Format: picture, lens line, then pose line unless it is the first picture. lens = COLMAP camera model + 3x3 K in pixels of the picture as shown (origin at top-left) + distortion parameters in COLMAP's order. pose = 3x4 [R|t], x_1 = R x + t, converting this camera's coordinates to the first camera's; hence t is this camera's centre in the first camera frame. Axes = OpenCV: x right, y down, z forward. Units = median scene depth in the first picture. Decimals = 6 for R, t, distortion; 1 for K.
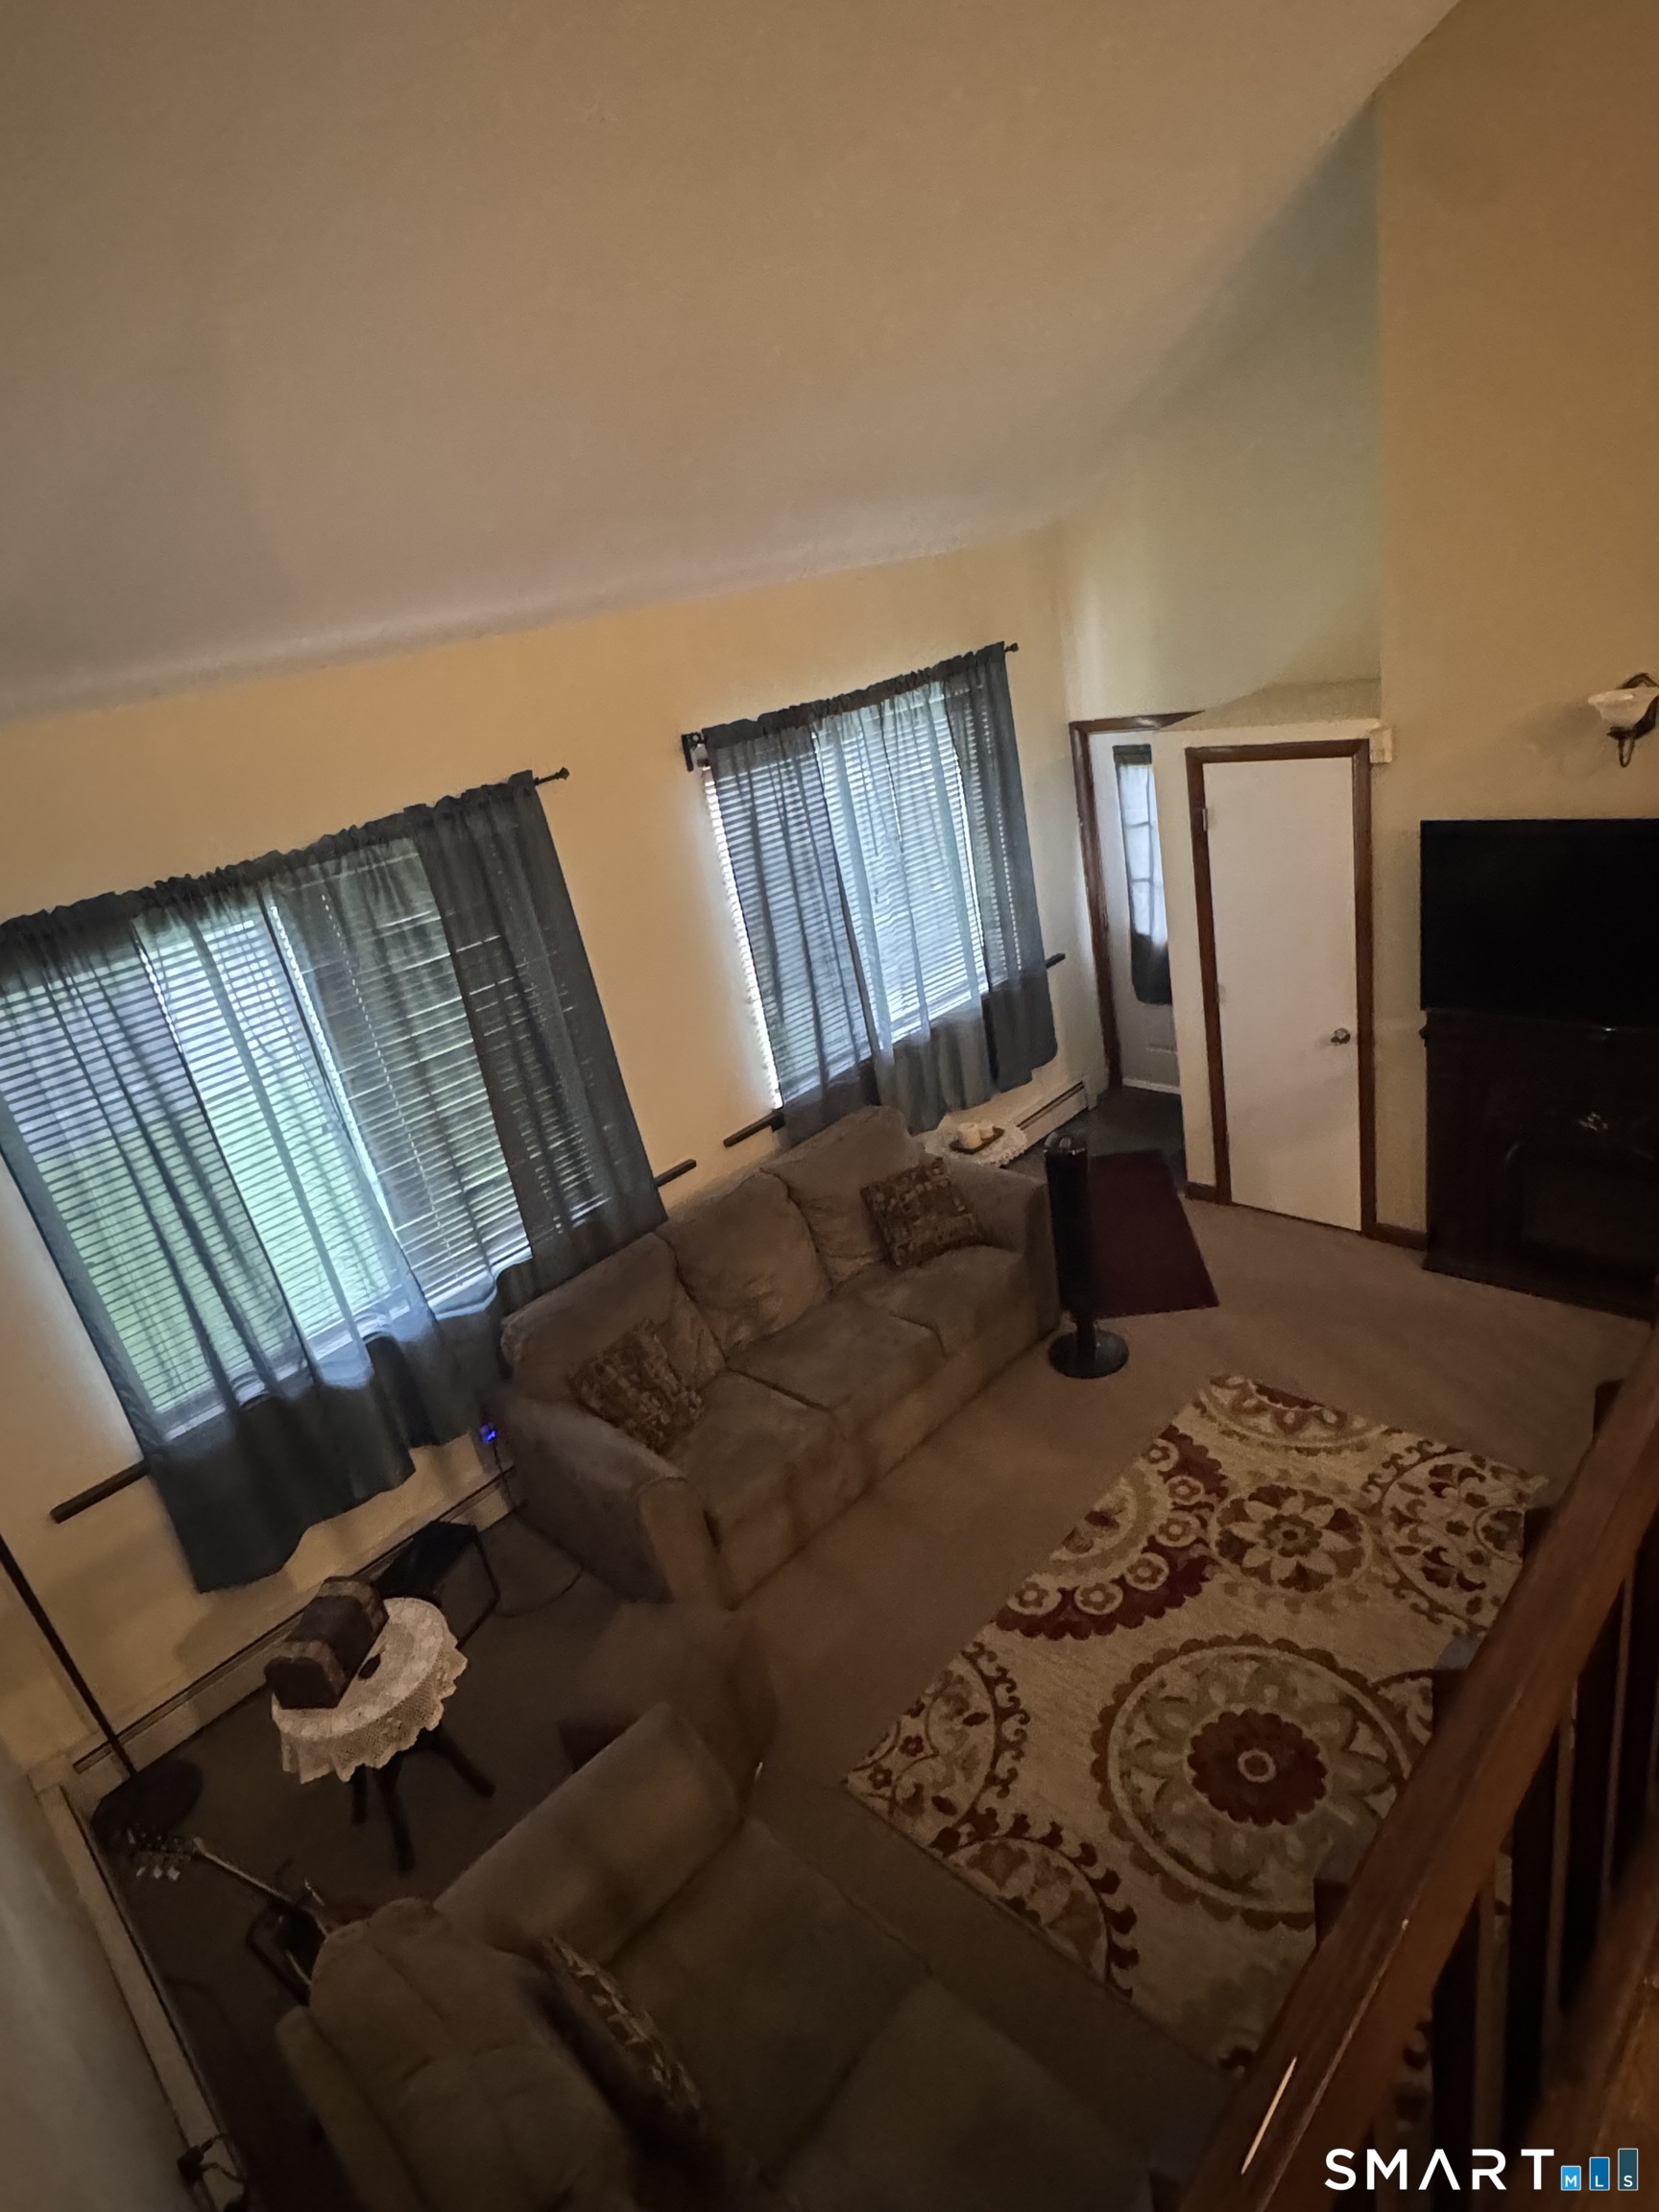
lens RADIAL K [[1218.3, 0, 846.5], [0, 1218.3, 1102.0], [0, 0, 1]] dist [-0.001885, 0.002657]
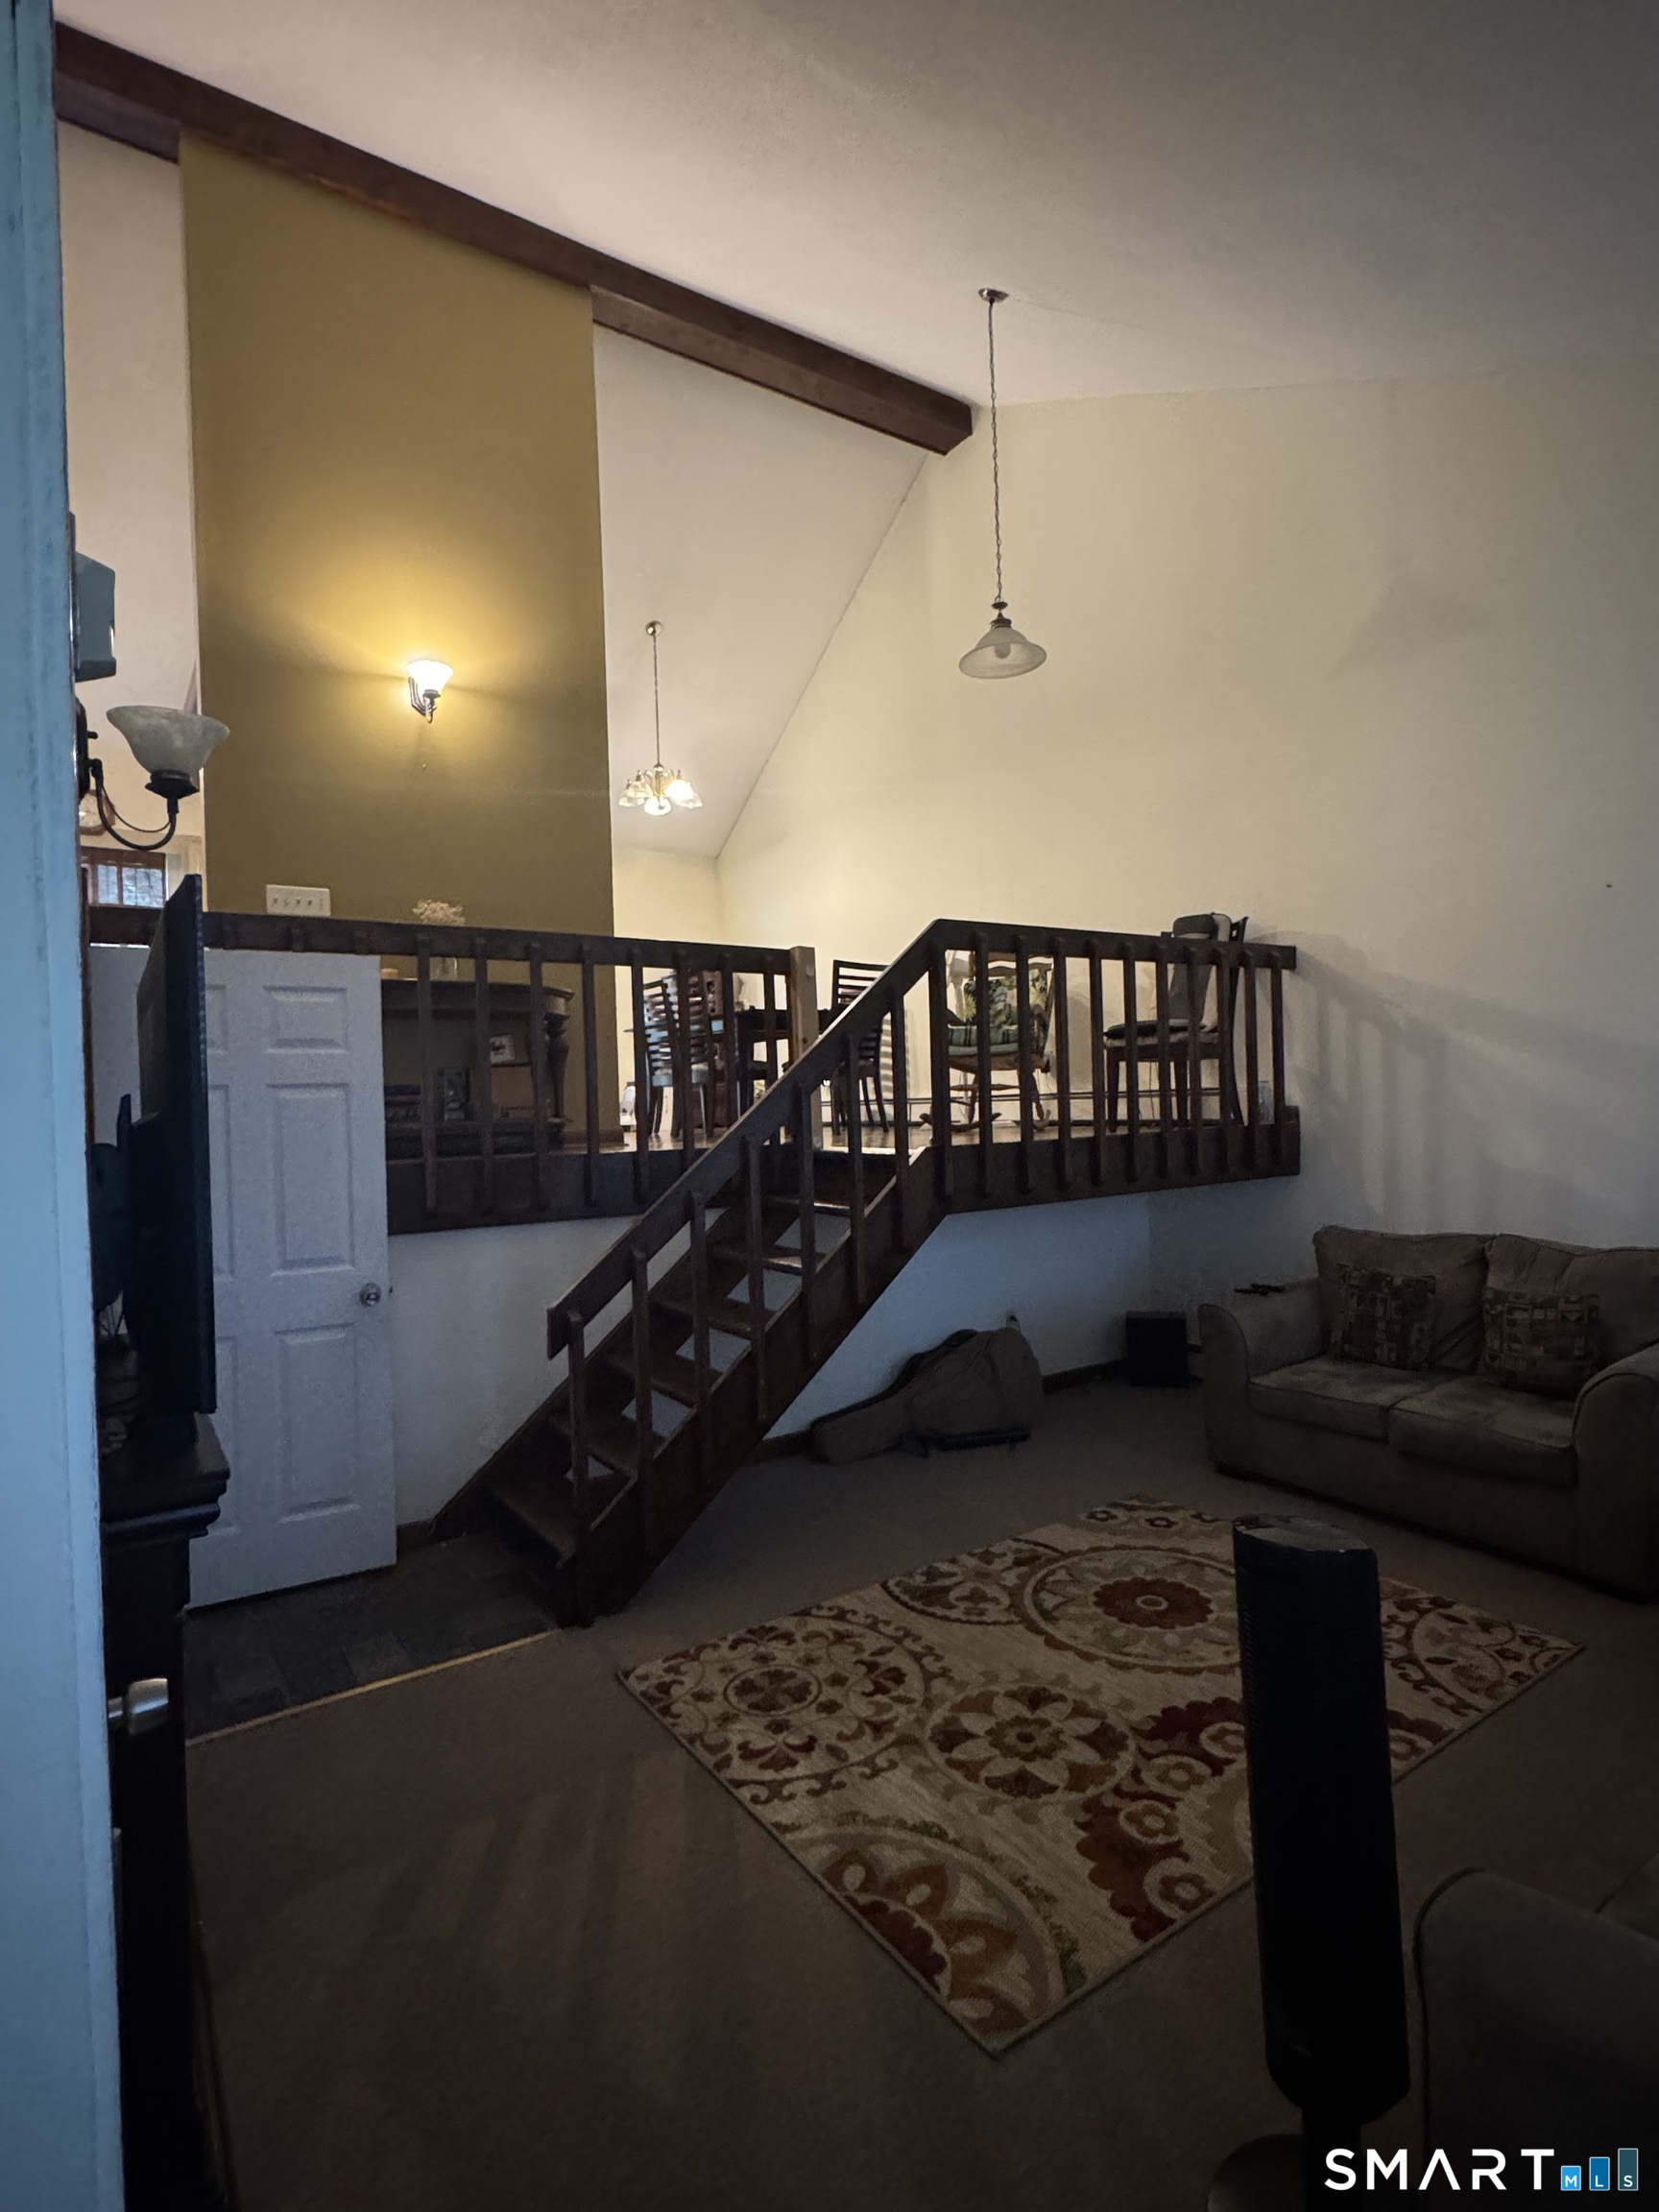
lens RADIAL K [[1108.5, 0, 817.0], [0, 1108.5, 1110.7], [0, 0, 1]] dist [0.001216, 0.000027]
pose [[-0.954671, 0.205290, 0.215545, 0.222658], [0.271495, 0.897414, 0.347762, -0.225480], [-0.122041, 0.390518, -0.912470, 1.272833]]
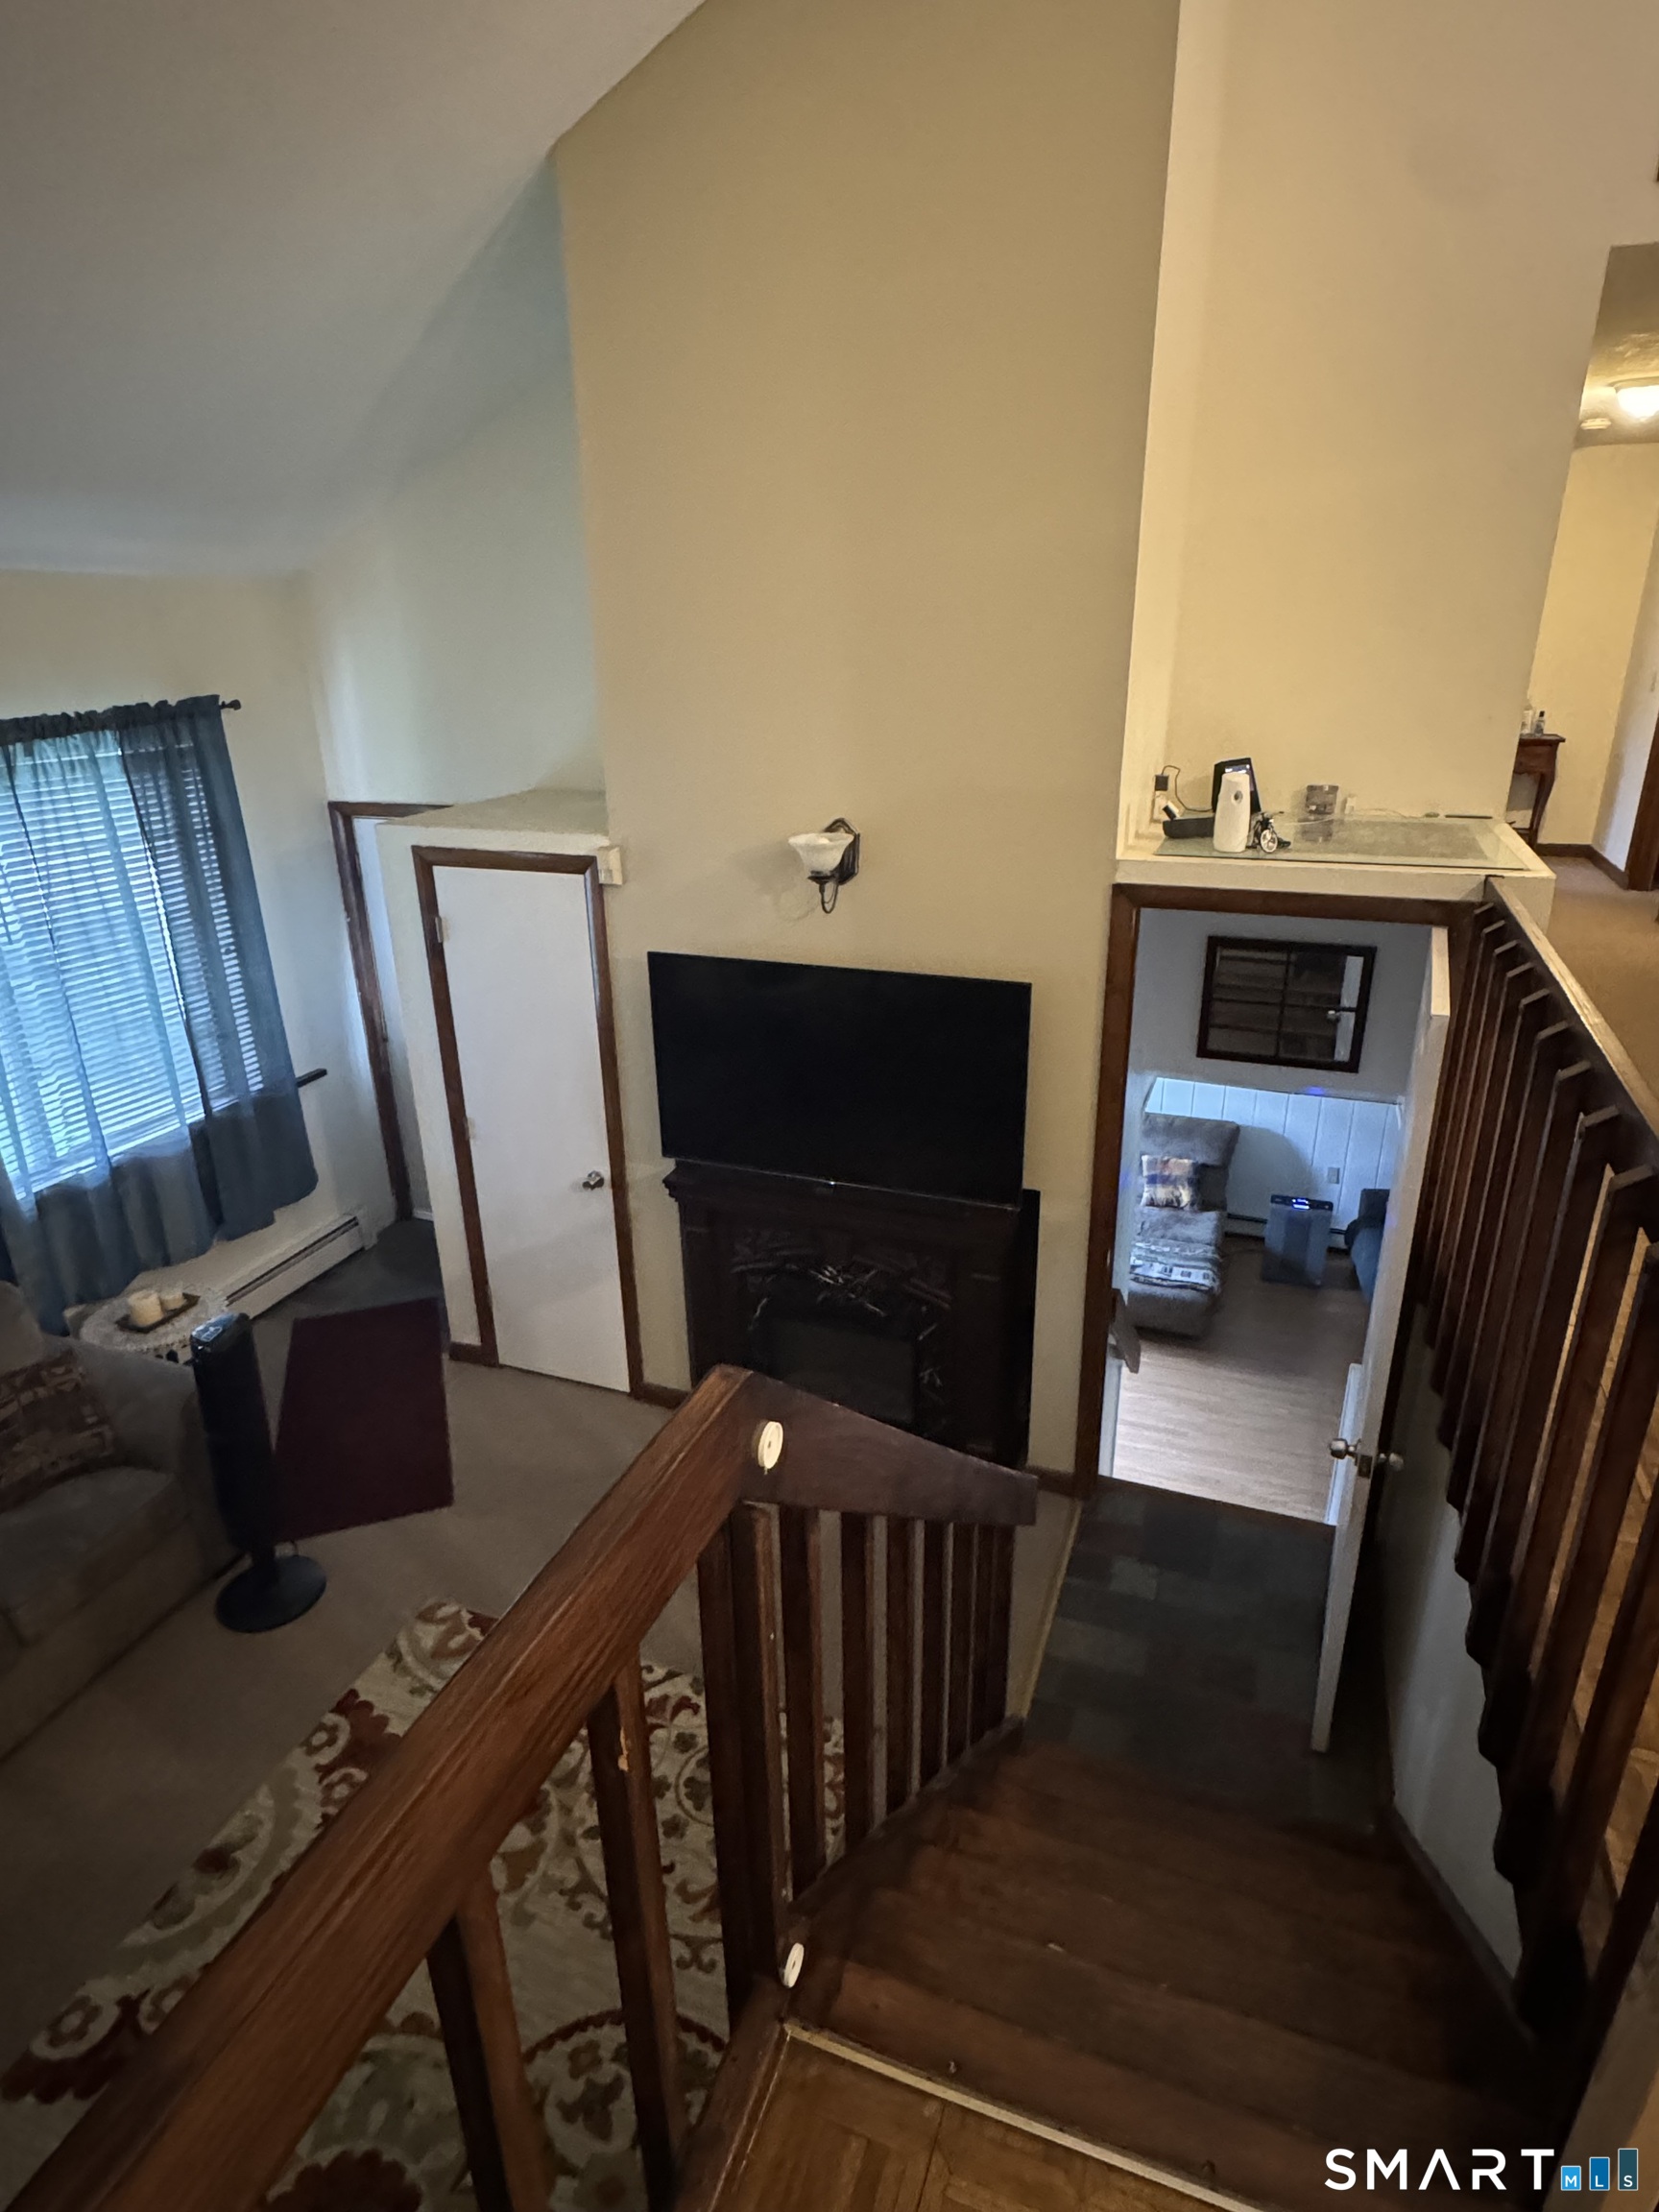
lens RADIAL K [[1218.3, 0, 831.3], [0, 1218.3, 1103.3], [0, 0, 1]] dist [-0.001885, 0.002657]
pose [[0.905482, 0.010818, 0.424247, 0.205741], [0.017571, 0.997862, -0.062947, -0.057492], [-0.424021, 0.064452, 0.903356, 0.128565]]
